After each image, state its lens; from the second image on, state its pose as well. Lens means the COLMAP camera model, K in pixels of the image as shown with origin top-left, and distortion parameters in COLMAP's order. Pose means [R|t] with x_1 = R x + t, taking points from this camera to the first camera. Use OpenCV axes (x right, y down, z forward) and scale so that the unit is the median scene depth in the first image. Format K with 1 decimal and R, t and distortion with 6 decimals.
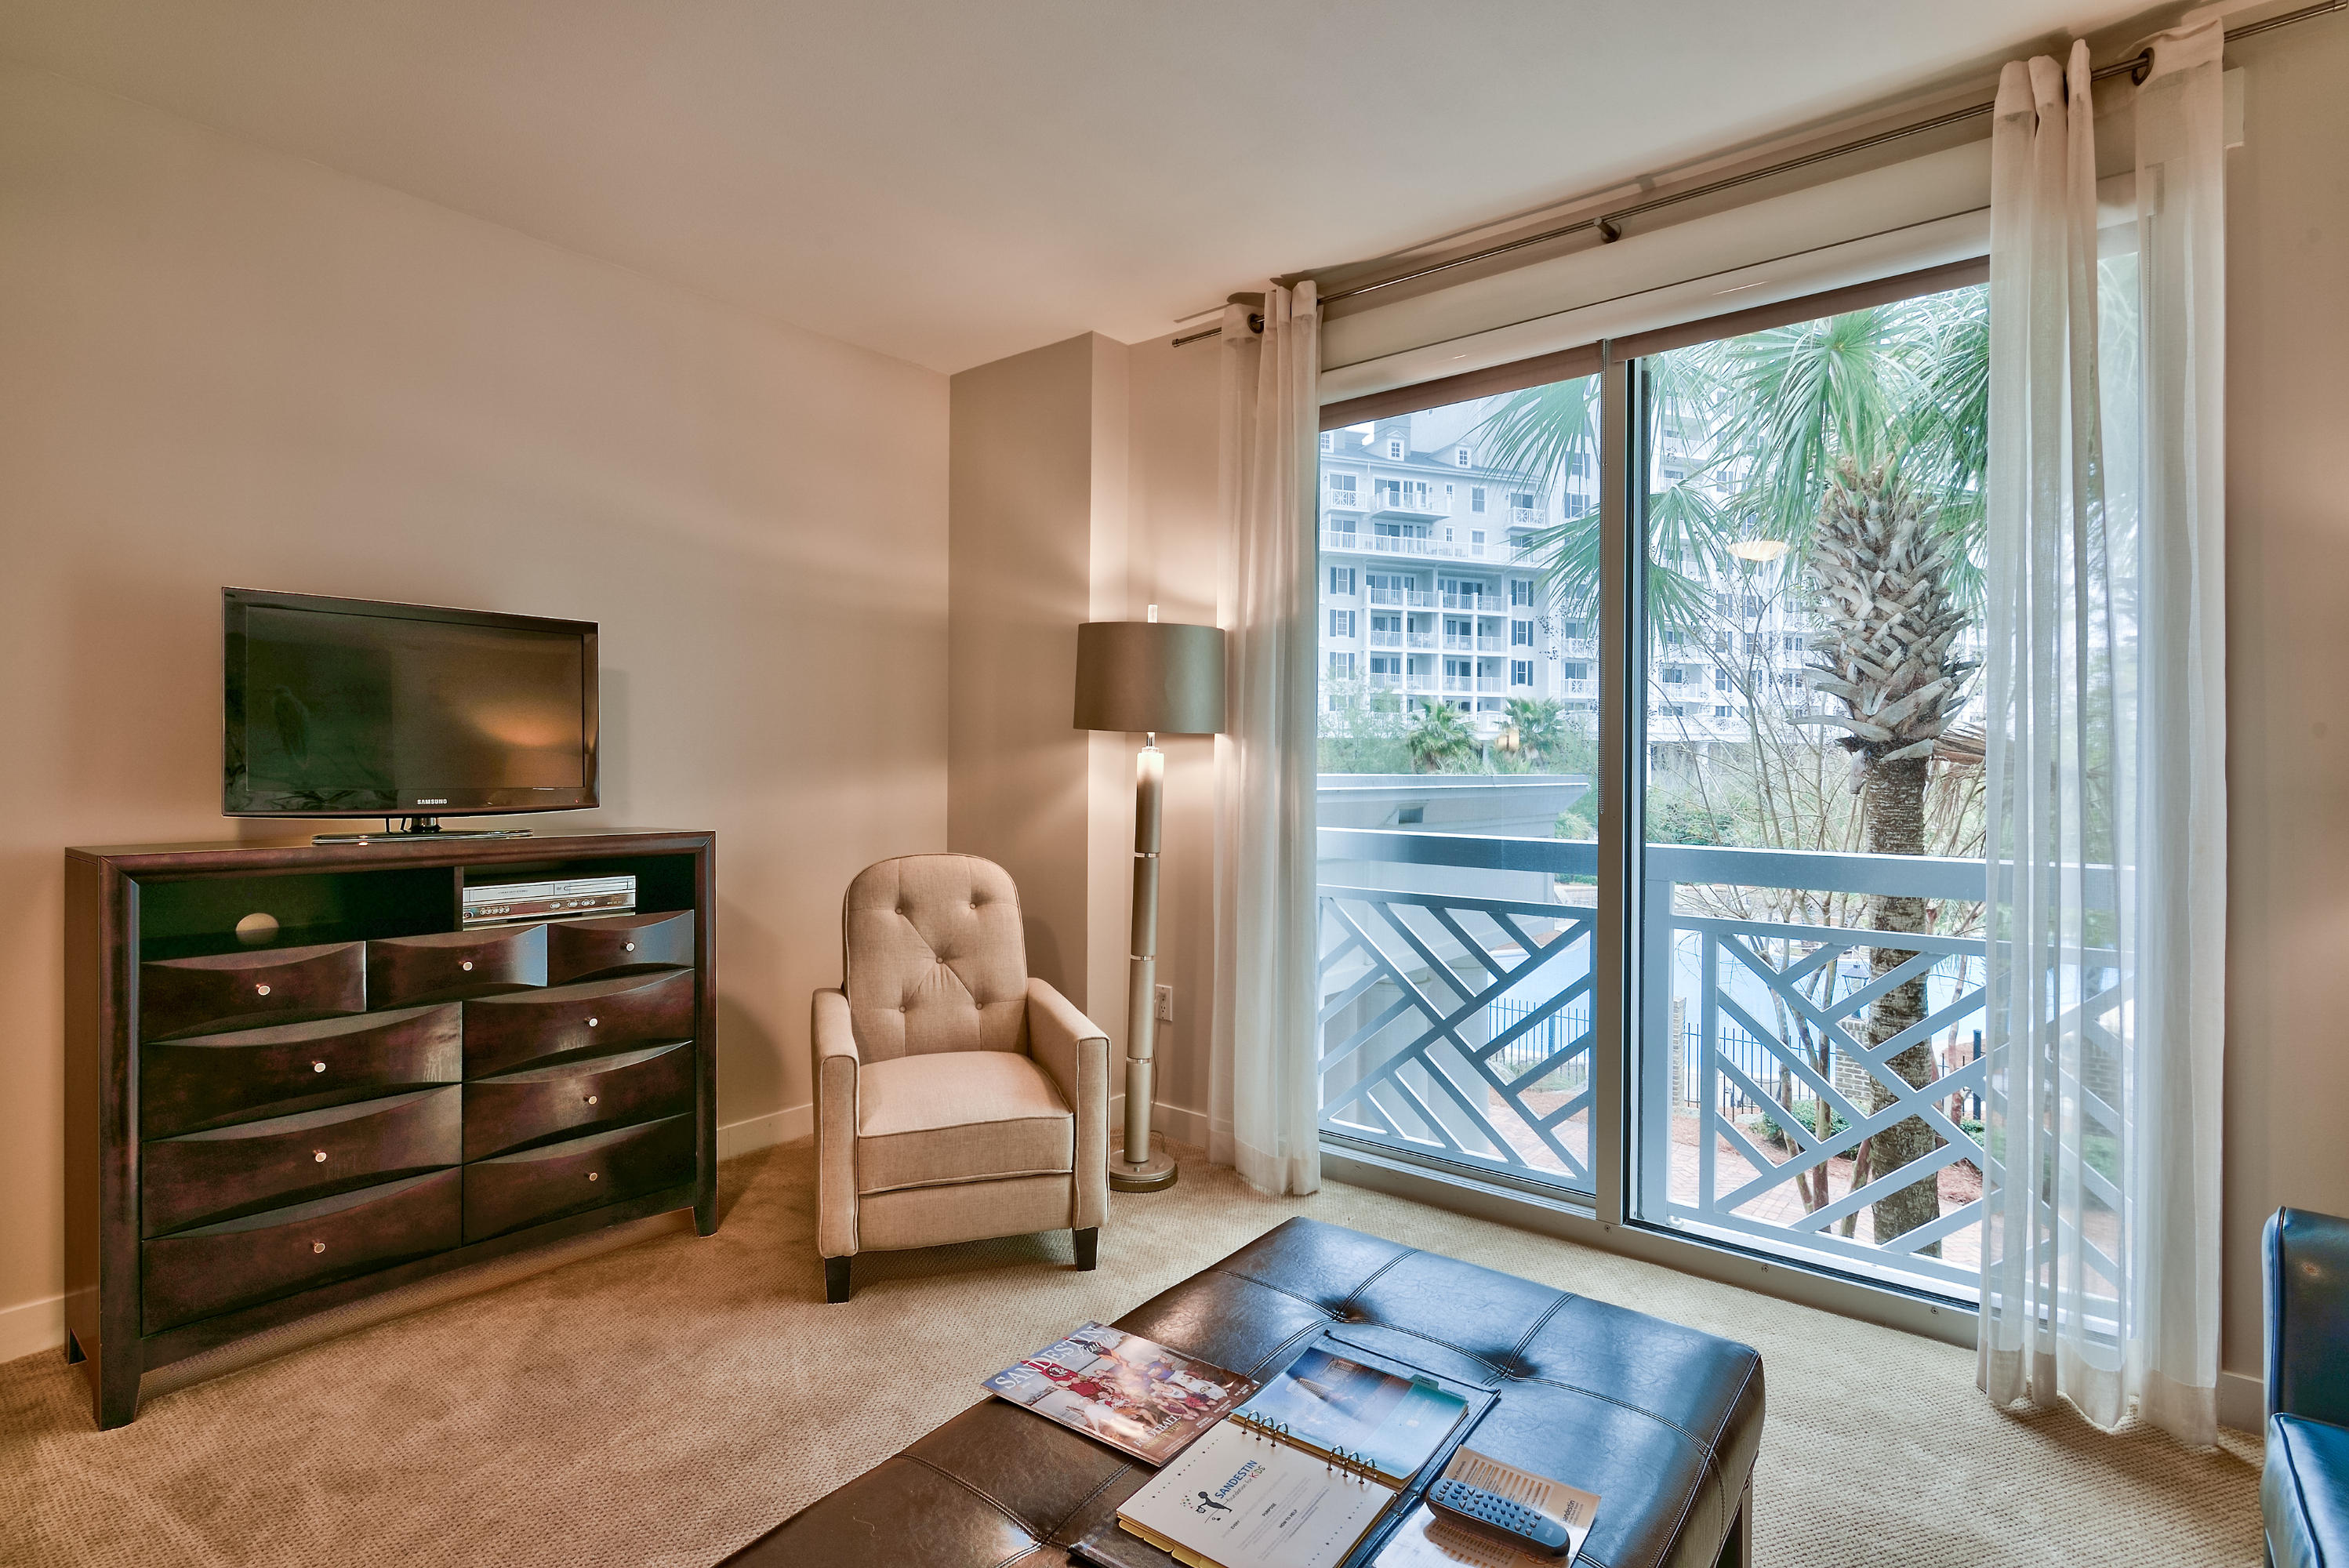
lens RADIAL K [[1166.4, 0, 1161.2], [0, 1166.4, 771.9], [0, 0, 1]] dist [-0.001511, -0.000637]
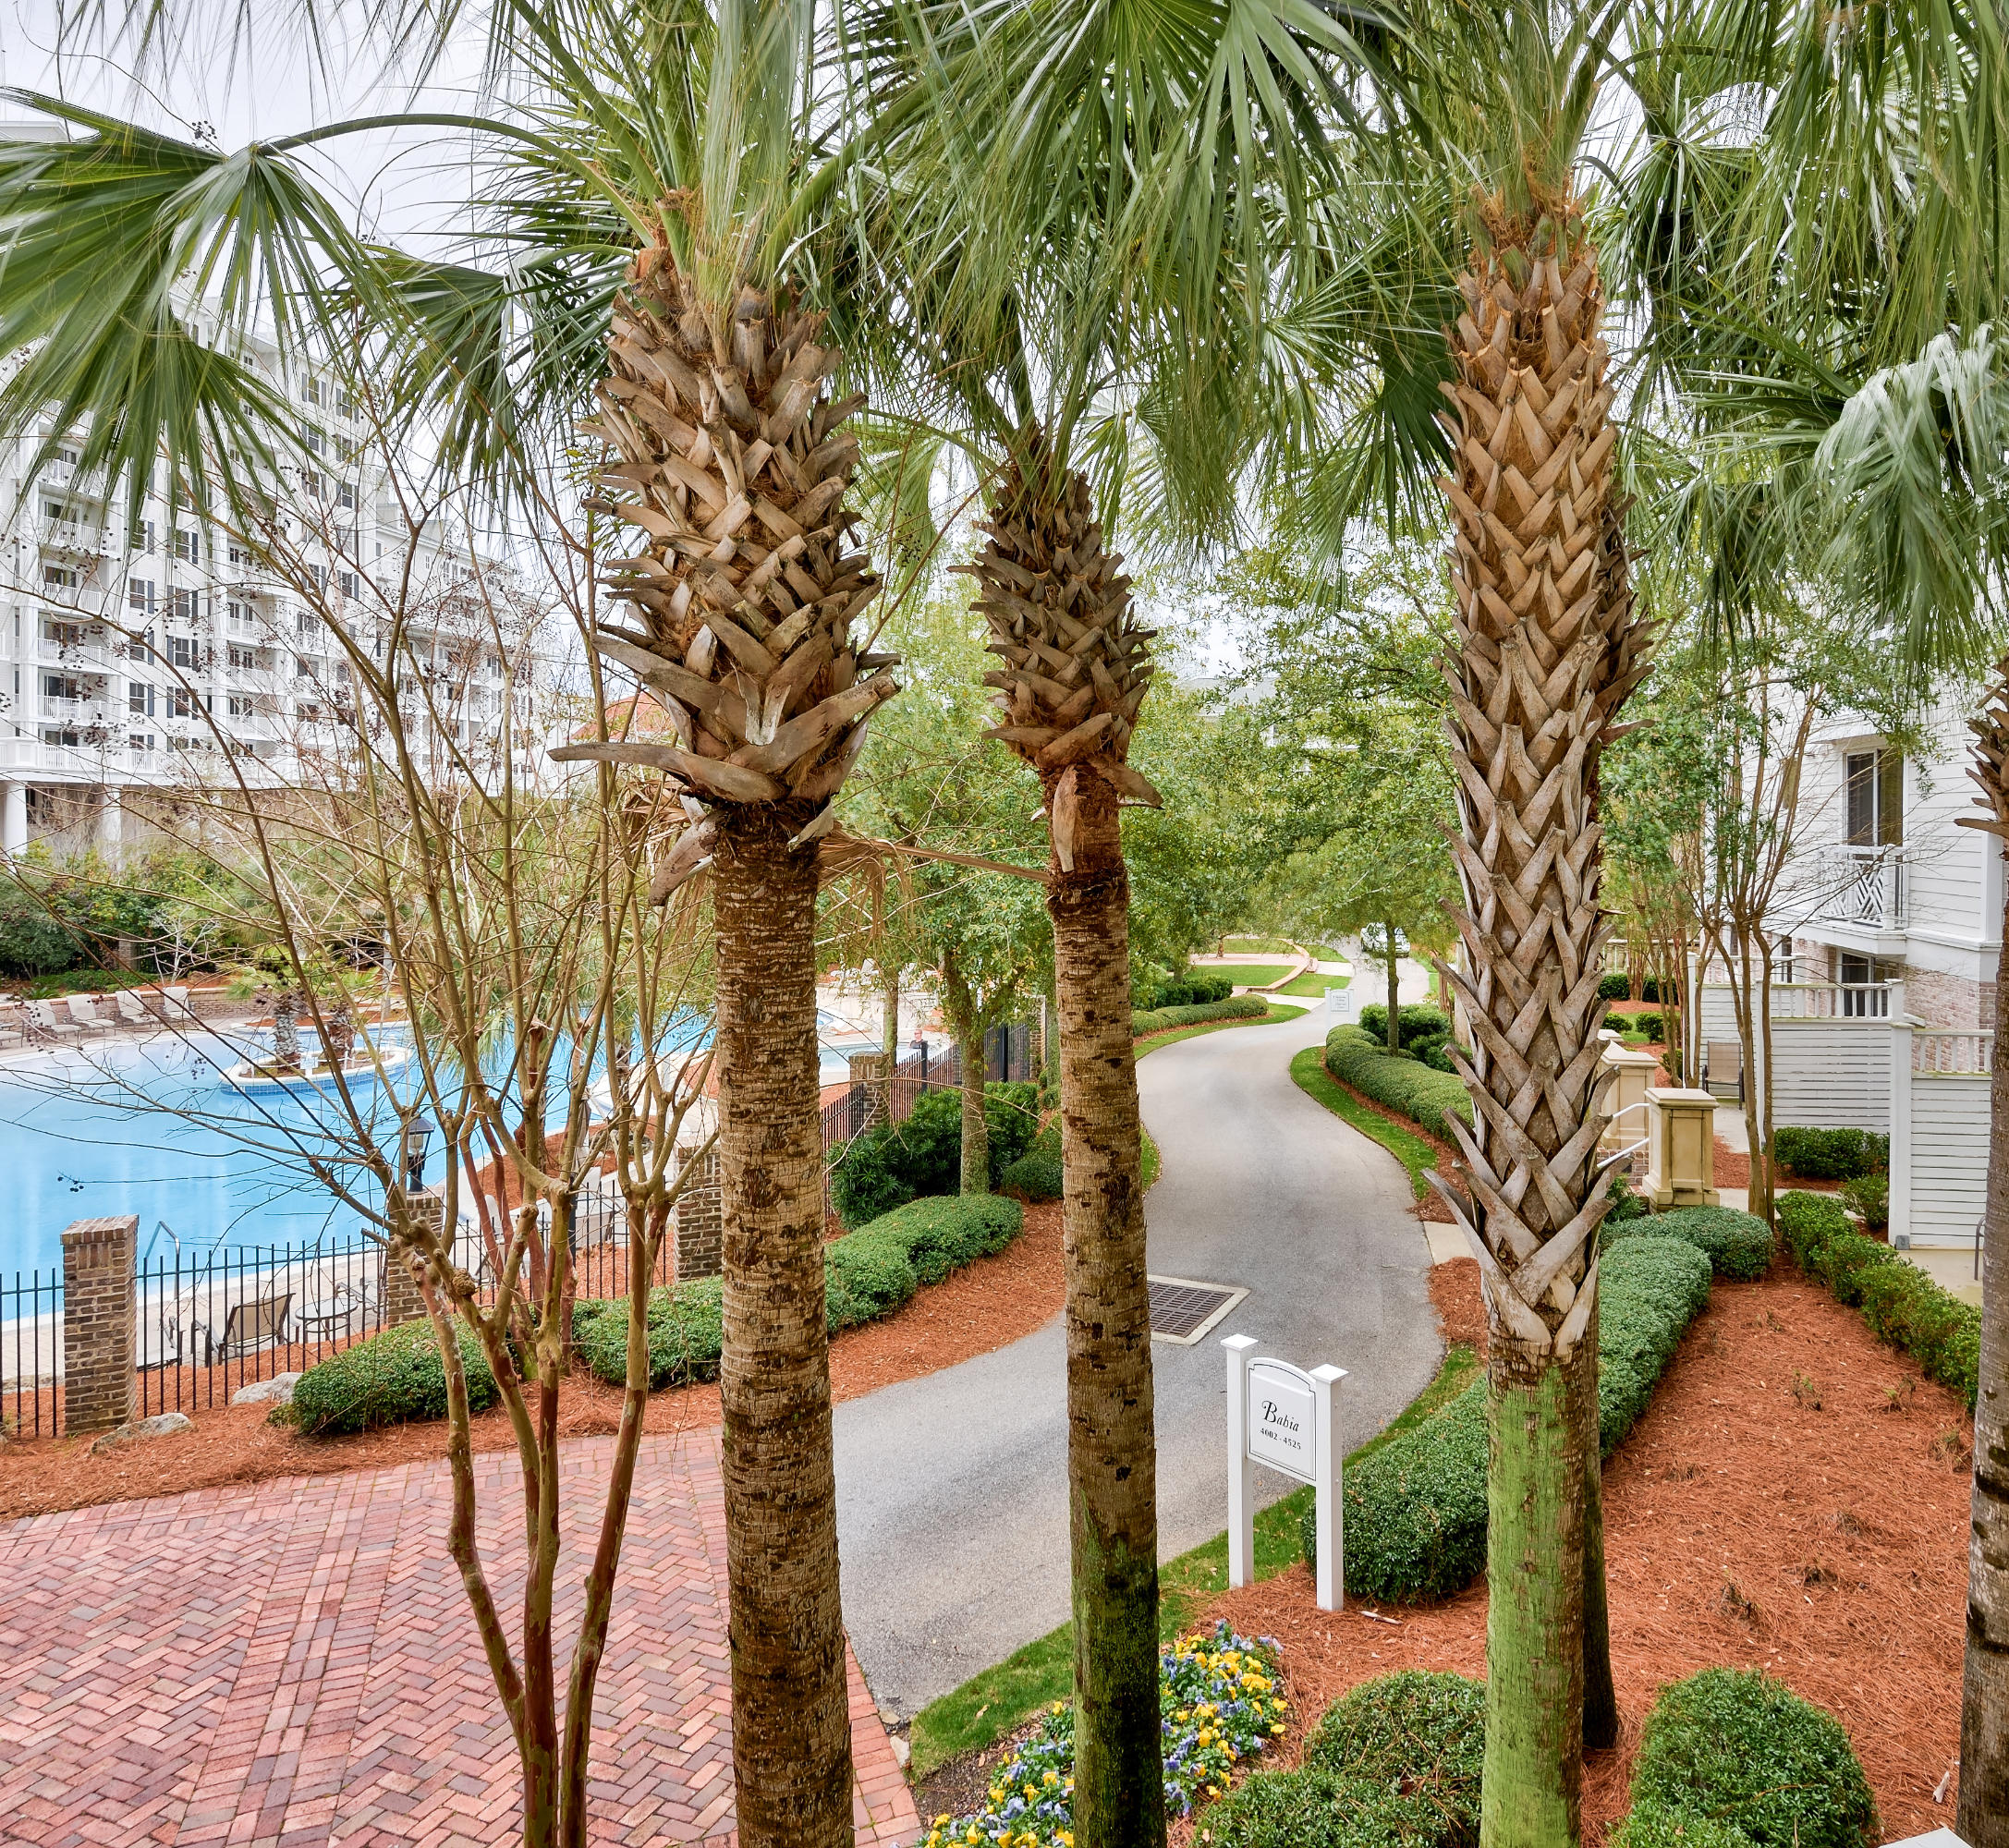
lens RADIAL K [[1399.7, 0, 1067.7], [0, 1399.7, 827.9], [0, 0, 1]] dist [0.003862, 0.000444]
pose [[0.501715, -0.006075, 0.865012, 0.287606], [0.003272, 0.999982, 0.005125, -0.027761], [-0.865027, 0.000259, 0.501725, 0.934408]]
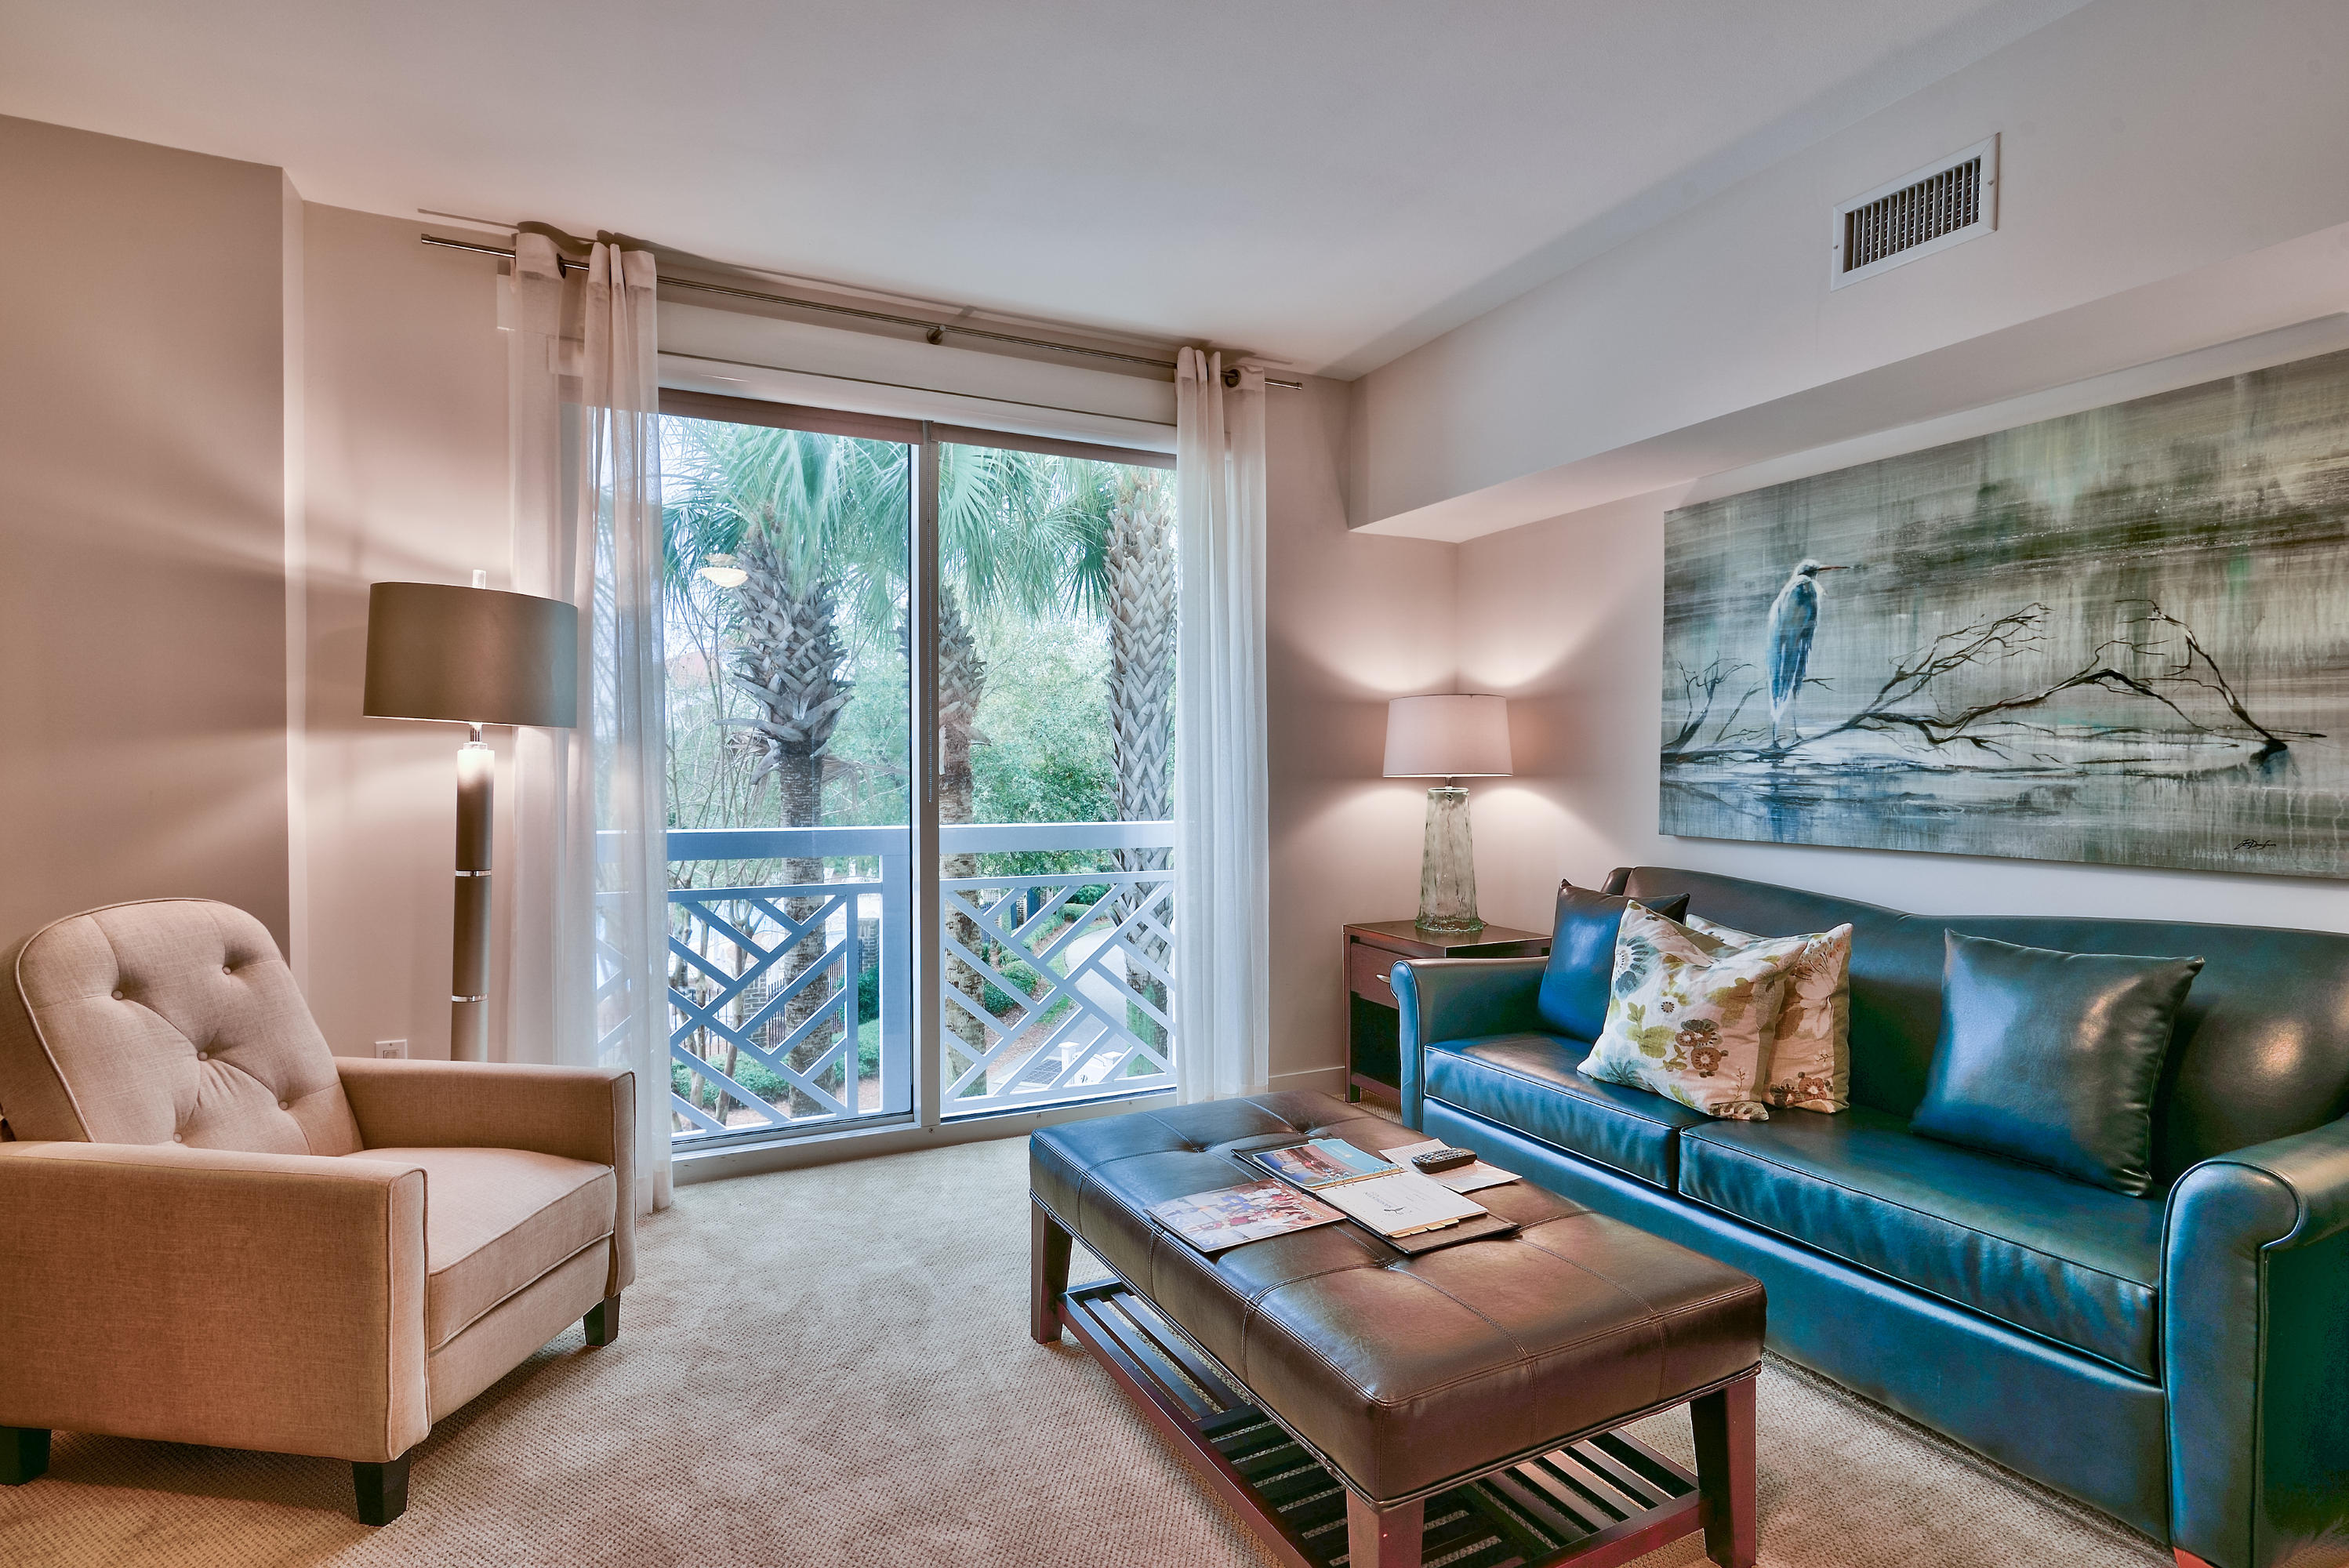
lens RADIAL K [[1166.4, 0, 1167.0], [0, 1166.4, 790.4], [0, 0, 1]] dist [-0.001511, -0.000637]
pose [[0.411539, -0.024701, 0.911057, -0.538757], [0.004667, 0.999677, 0.024996, -0.005038], [-0.911380, -0.006035, 0.411521, 0.209075]]
